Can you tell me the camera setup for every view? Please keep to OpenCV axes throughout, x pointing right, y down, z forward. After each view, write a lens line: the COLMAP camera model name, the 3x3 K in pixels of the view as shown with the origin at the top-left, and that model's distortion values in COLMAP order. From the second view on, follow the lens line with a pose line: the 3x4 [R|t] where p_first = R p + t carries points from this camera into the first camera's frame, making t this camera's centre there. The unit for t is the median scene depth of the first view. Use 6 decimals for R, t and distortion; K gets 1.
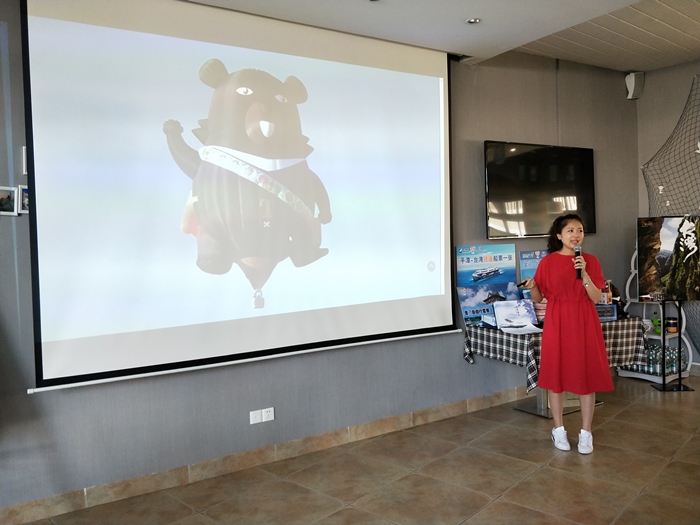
lens RADIAL K [[562.4, 0, 349.3], [0, 562.4, 261.9], [0, 0, 1]] dist [-0.010386, 0.001705]
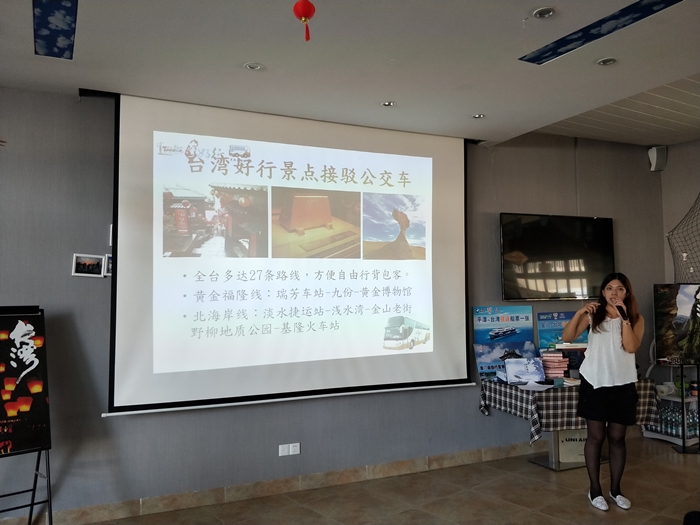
lens RADIAL K [[562.4, 0, 349.3], [0, 562.4, 261.9], [0, 0, 1]] dist [-0.010386, 0.001705]
pose [[0.990802, 0.017565, -0.134173, 0.104176], [-0.029025, 0.996047, -0.083947, -0.018032], [0.132168, 0.087069, 0.987396, -0.151194]]
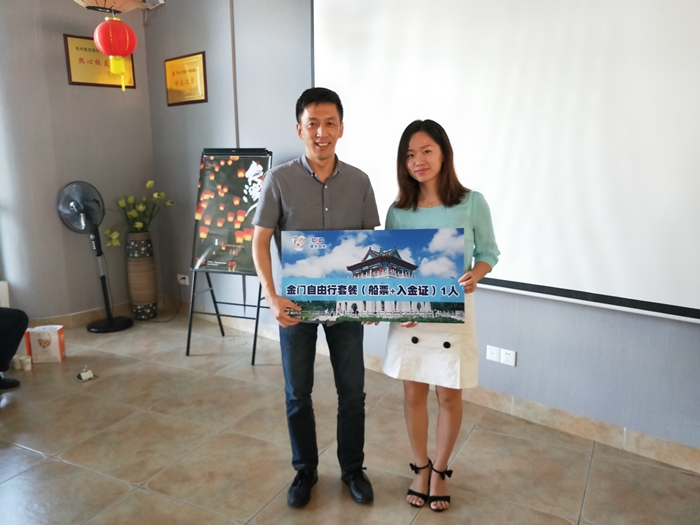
lens RADIAL K [[551.4, 0, 362.6], [0, 551.4, 261.8], [0, 0, 1]] dist [0.006951, -0.006634]
pose [[0.317508, 0.213128, -0.923994, 0.449119], [-0.039803, 0.976551, 0.211574, -0.025127], [0.947420, -0.030398, 0.318546, 0.482177]]
